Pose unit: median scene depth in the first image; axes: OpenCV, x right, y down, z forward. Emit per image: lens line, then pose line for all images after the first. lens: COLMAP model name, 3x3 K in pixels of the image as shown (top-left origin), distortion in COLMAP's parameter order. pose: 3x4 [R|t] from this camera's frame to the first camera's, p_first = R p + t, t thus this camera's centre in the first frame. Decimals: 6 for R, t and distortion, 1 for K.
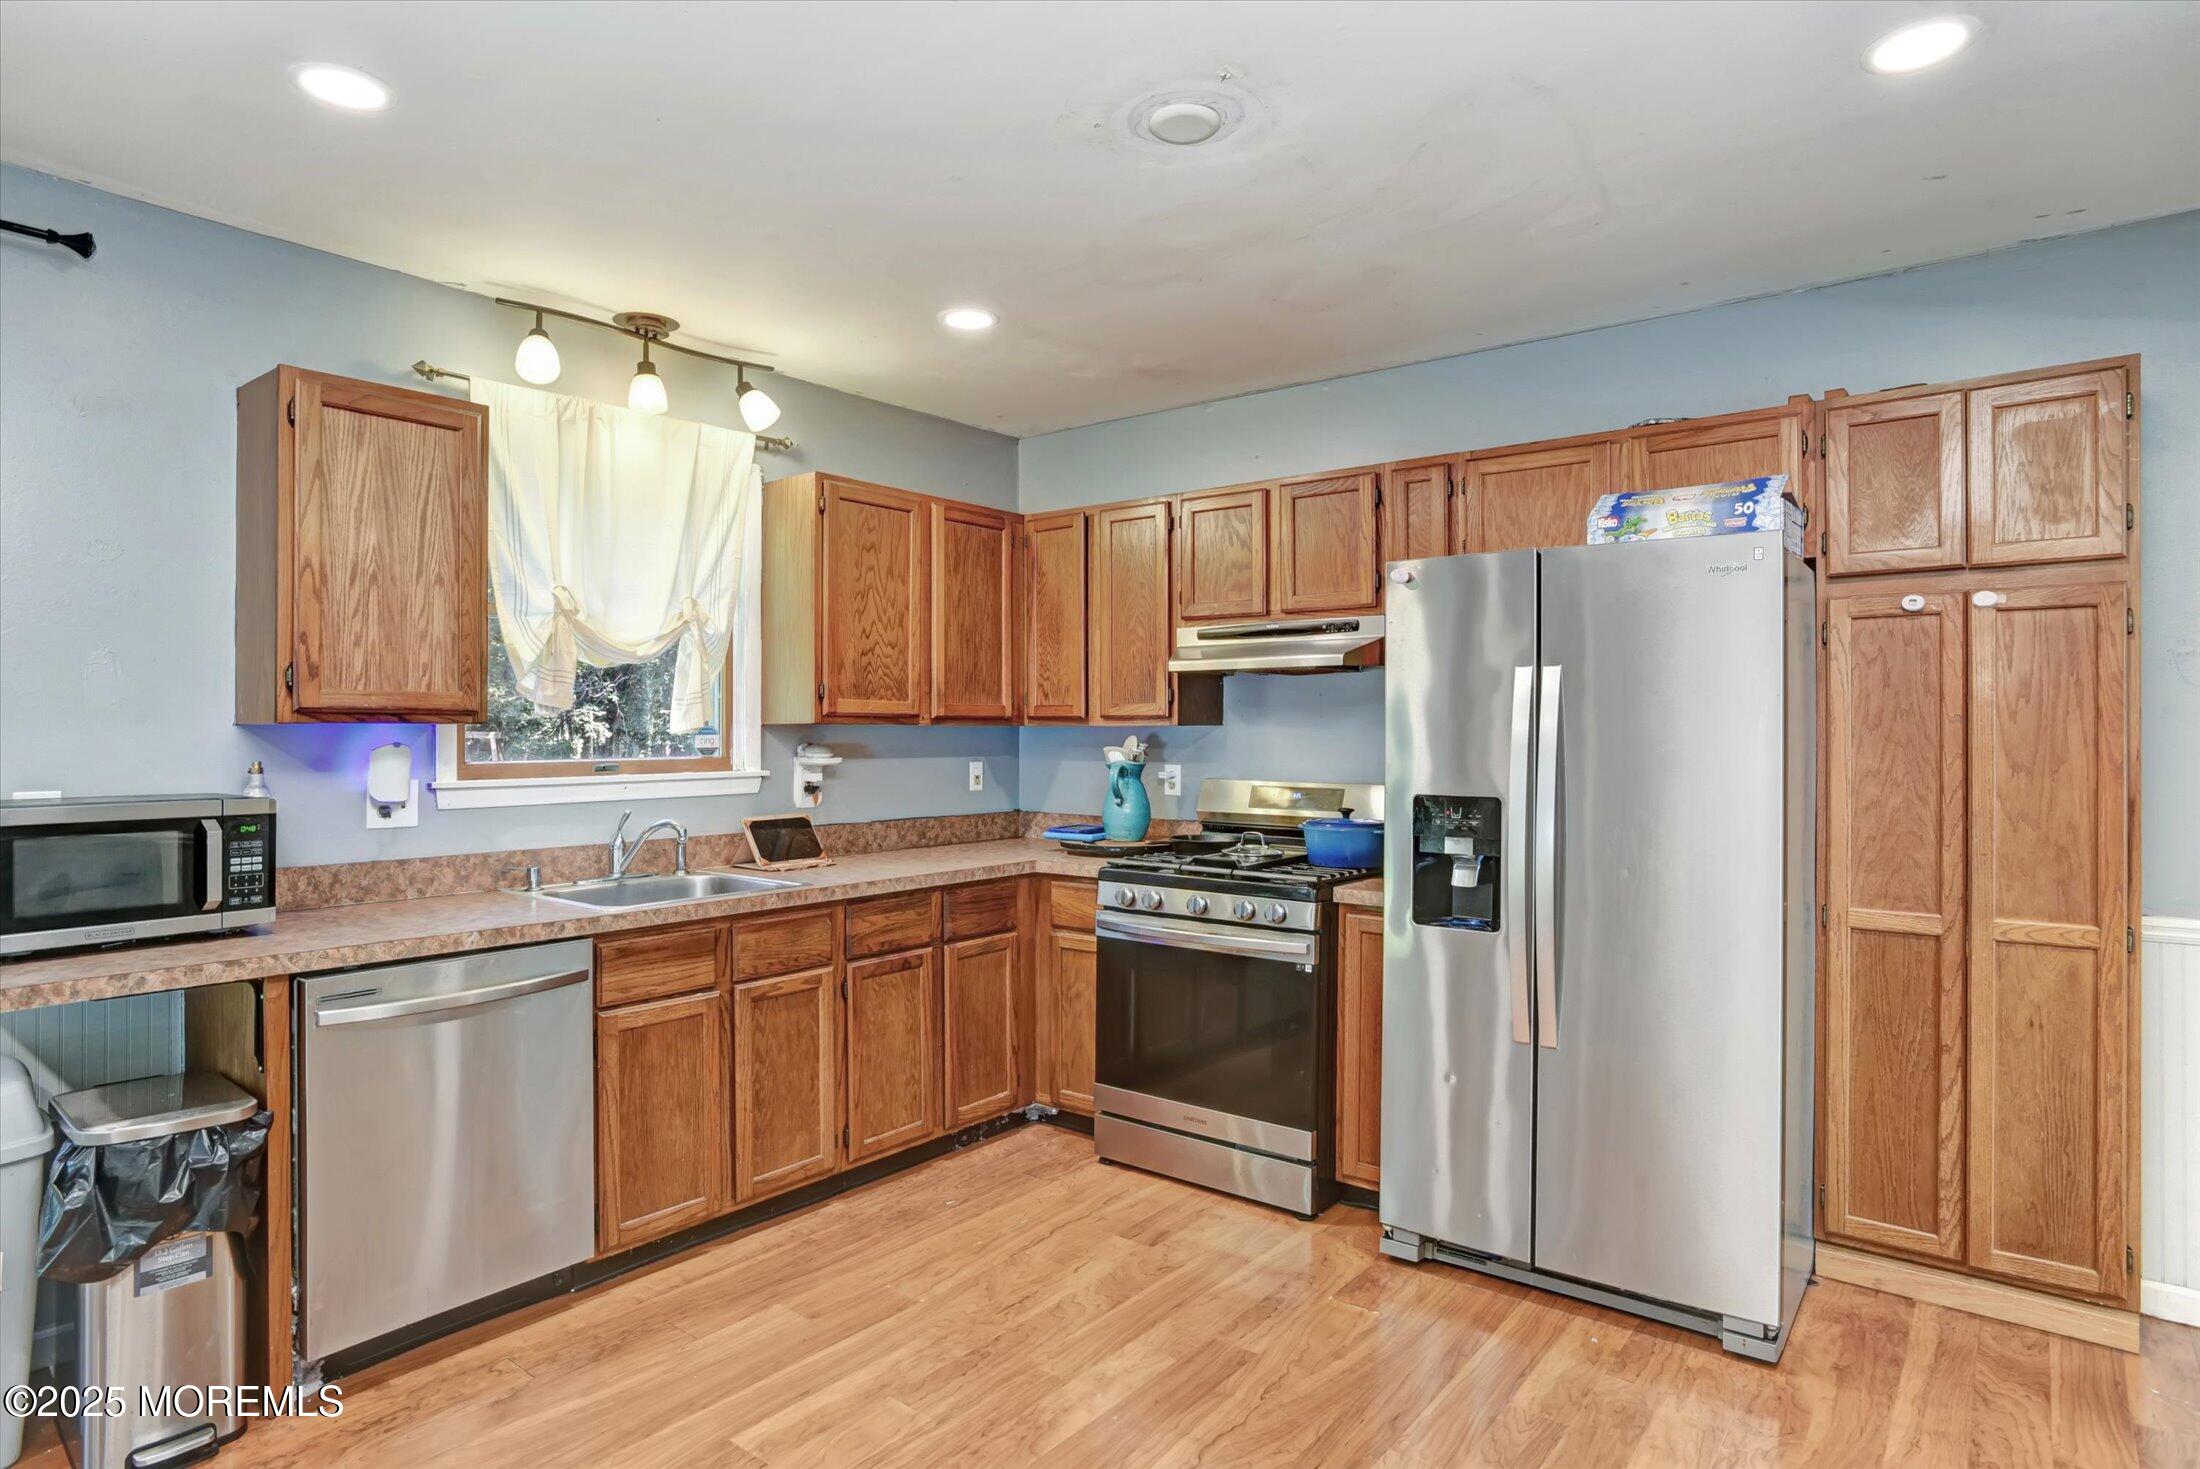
lens RADIAL K [[1221.8, 0, 1100.0], [0, 1221.8, 734.5], [0, 0, 1]] dist [-0.057067, 0.053561]
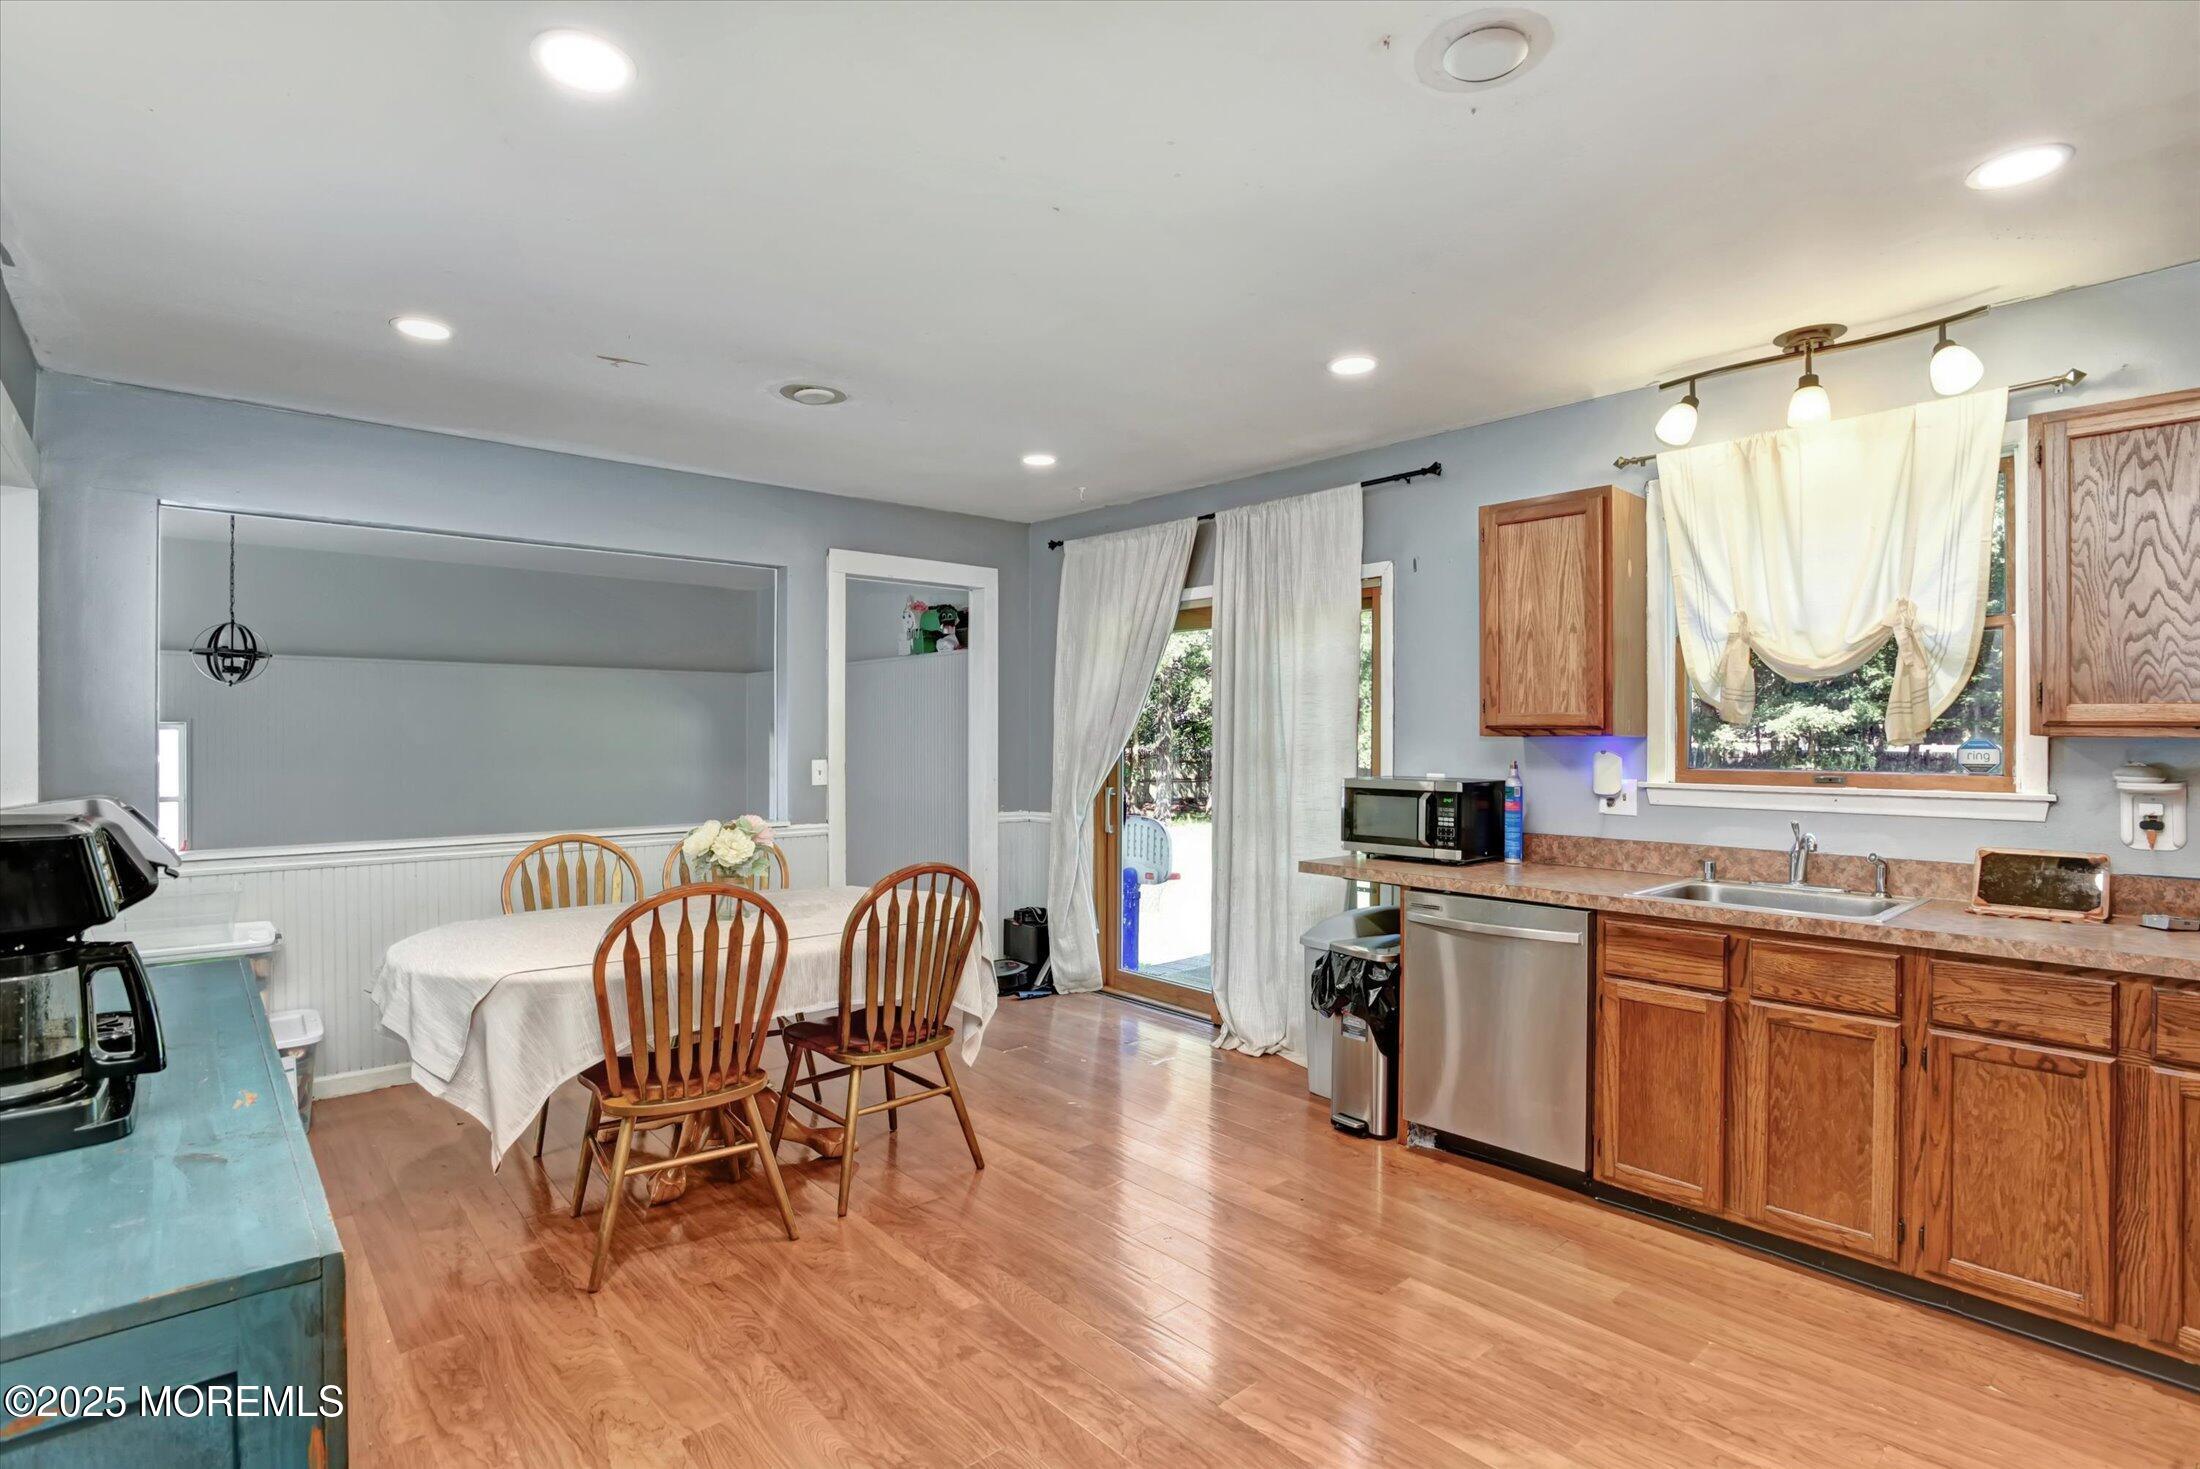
lens RADIAL K [[1089.9, 0, 1108.0], [0, 1089.9, 769.7], [0, 0, 1]] dist [-0.069287, 0.027768]
pose [[-0.184436, 0.029998, -0.982387, 0.617164], [-0.007211, 0.999466, 0.031873, -0.005314], [0.982818, 0.012963, -0.184121, 0.610989]]
